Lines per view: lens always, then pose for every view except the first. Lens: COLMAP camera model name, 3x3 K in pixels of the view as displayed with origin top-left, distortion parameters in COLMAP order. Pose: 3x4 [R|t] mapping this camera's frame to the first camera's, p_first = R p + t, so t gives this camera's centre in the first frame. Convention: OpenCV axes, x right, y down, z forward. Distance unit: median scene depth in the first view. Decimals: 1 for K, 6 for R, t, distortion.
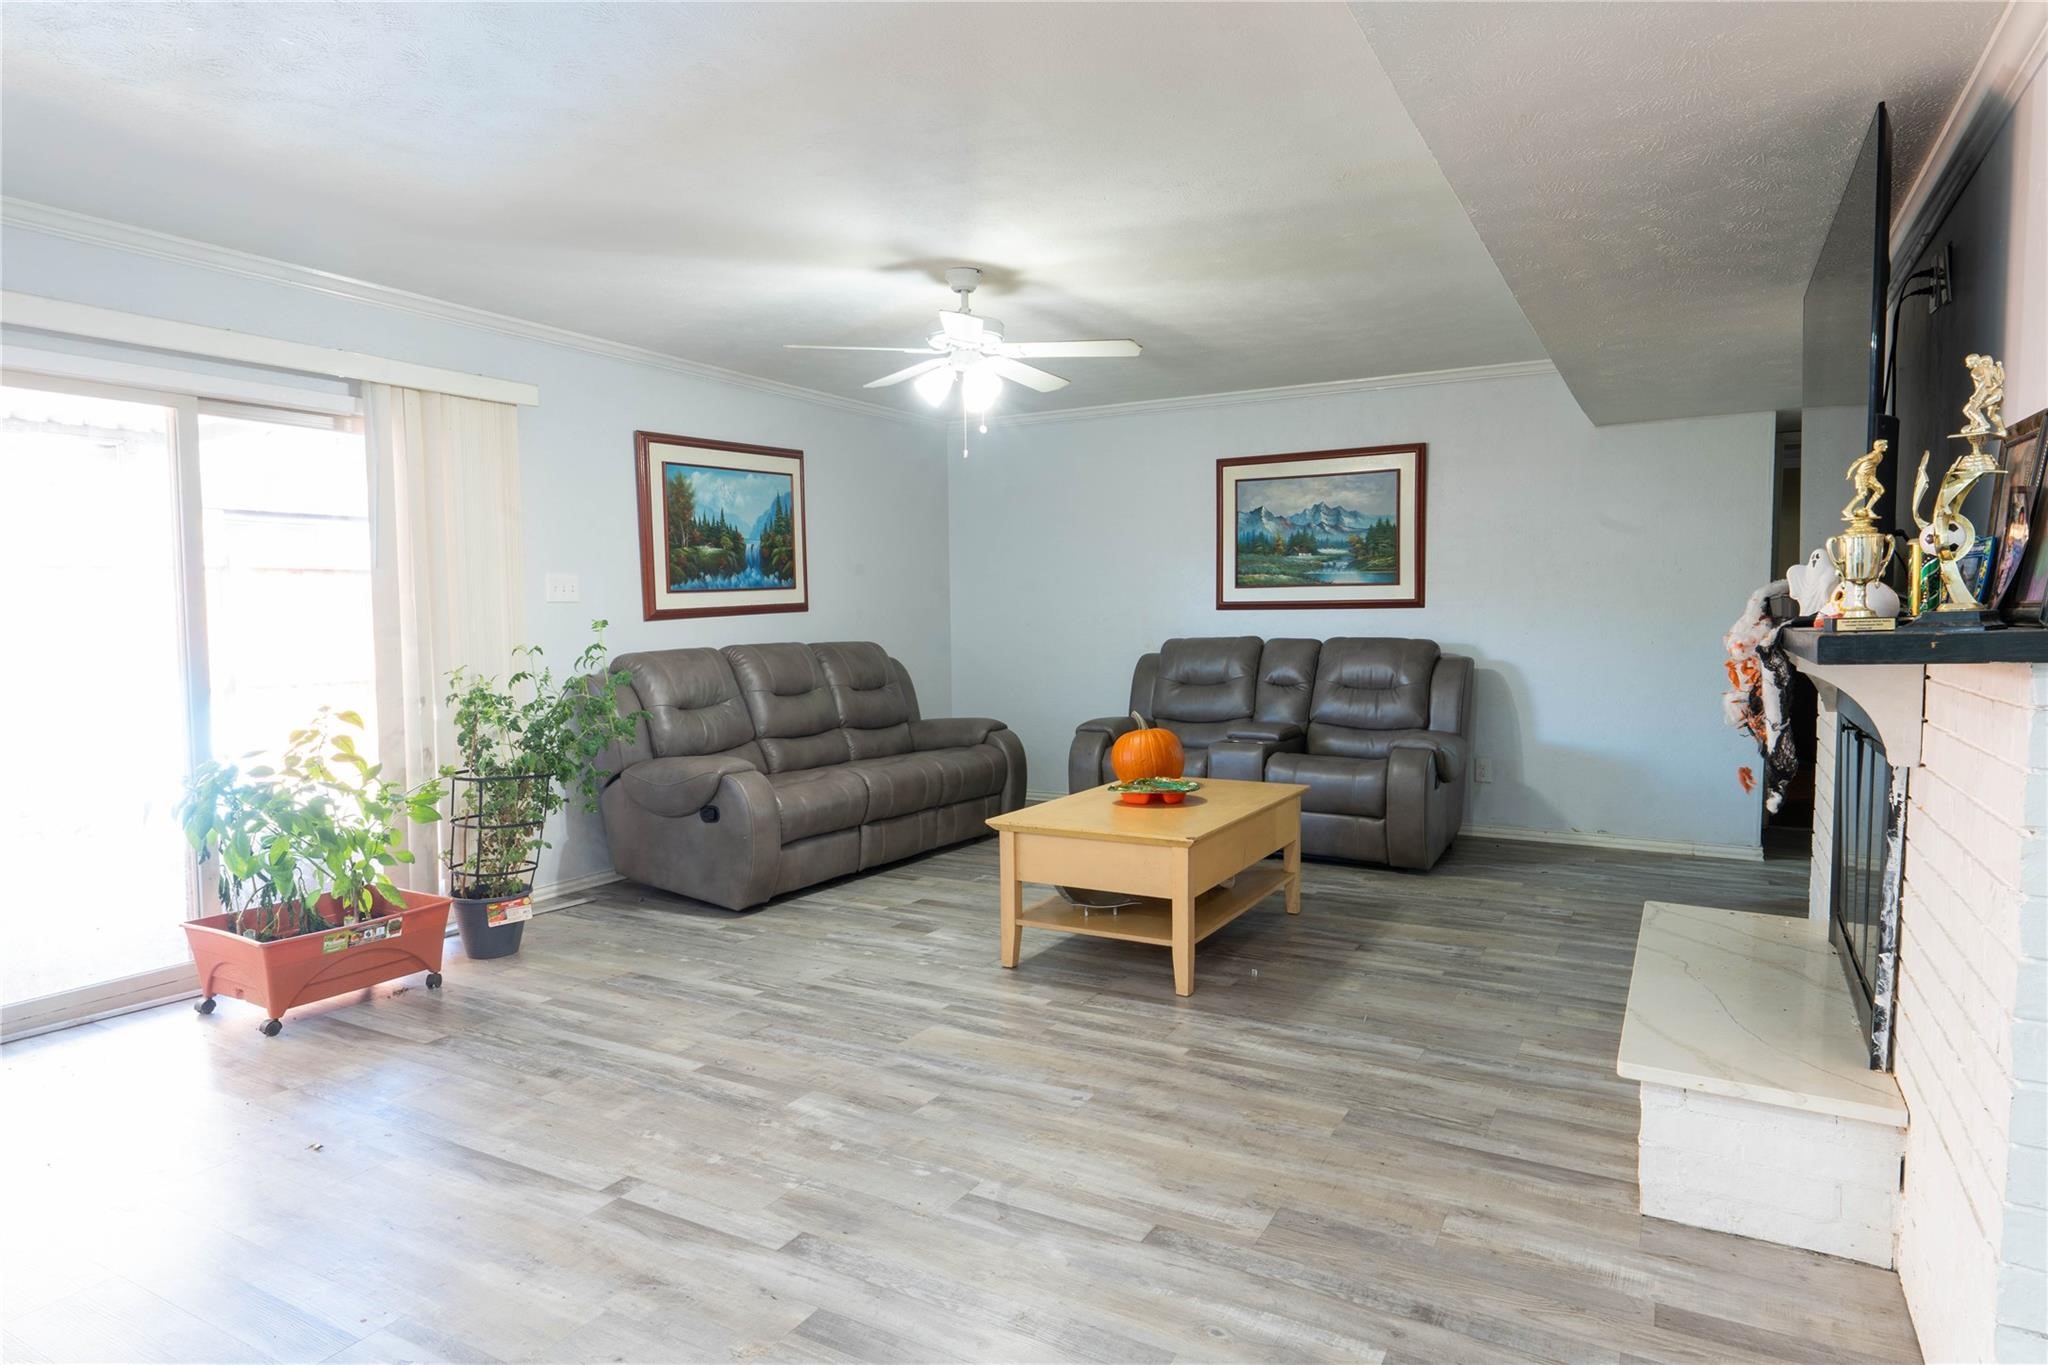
lens RADIAL K [[1191.7, 0, 1024.3], [0, 1191.7, 685.9], [0, 0, 1]] dist [-0.001018, -0.000011]
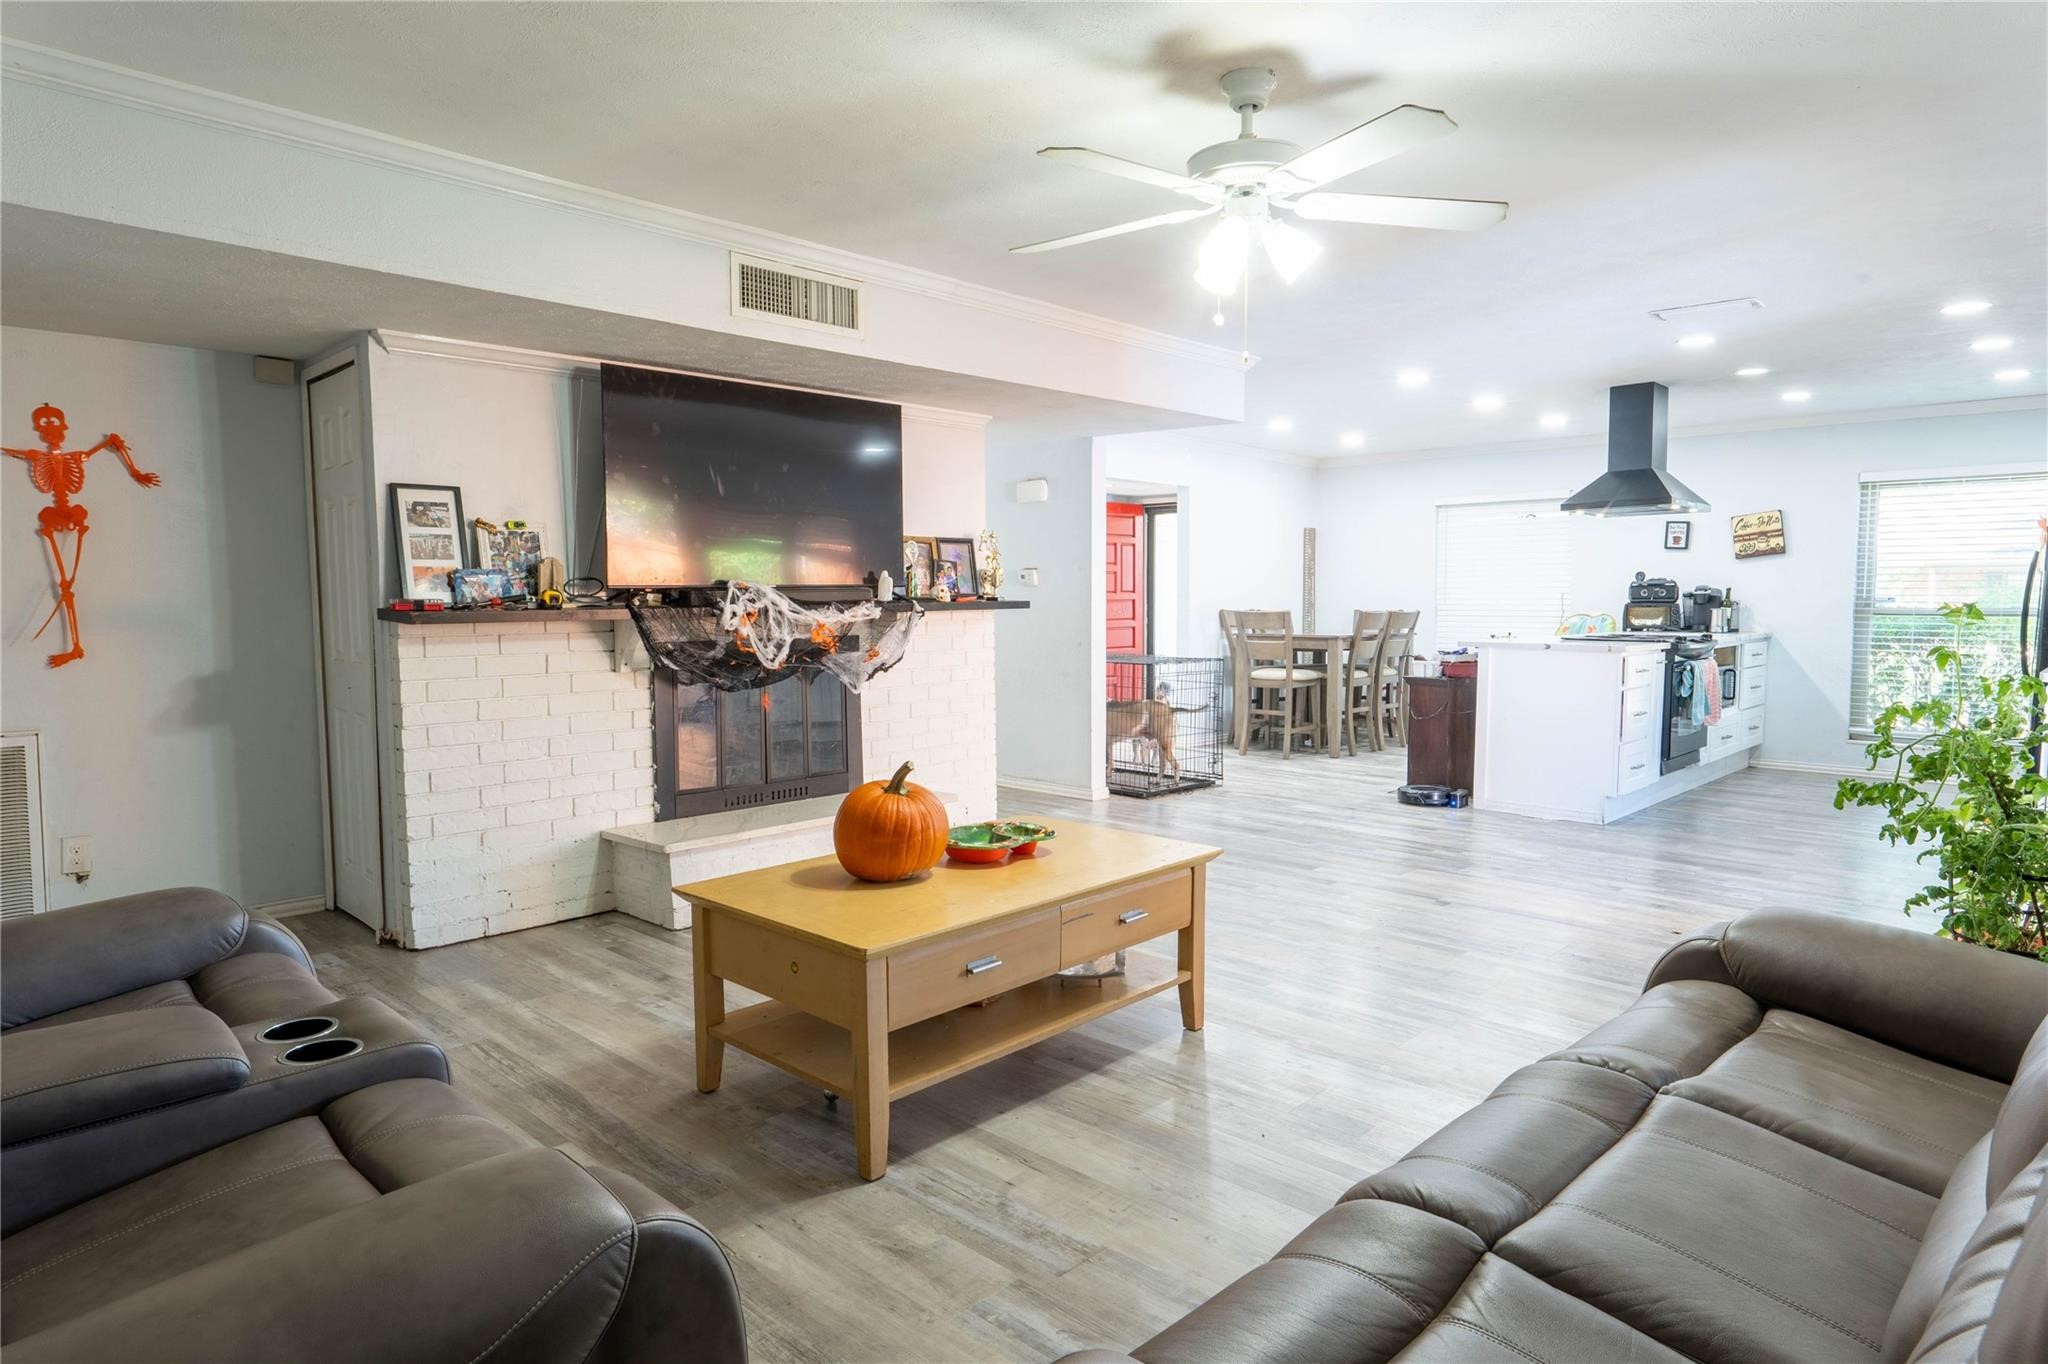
lens RADIAL K [[1191.7, 0, 1021.8], [0, 1191.7, 679.7], [0, 0, 1]] dist [-0.001018, -0.000011]
pose [[-0.970362, -0.005849, 0.241585, -0.091343], [0.026426, 0.991143, 0.130141, -0.109405], [-0.240206, 0.132668, -0.961613, 1.735748]]
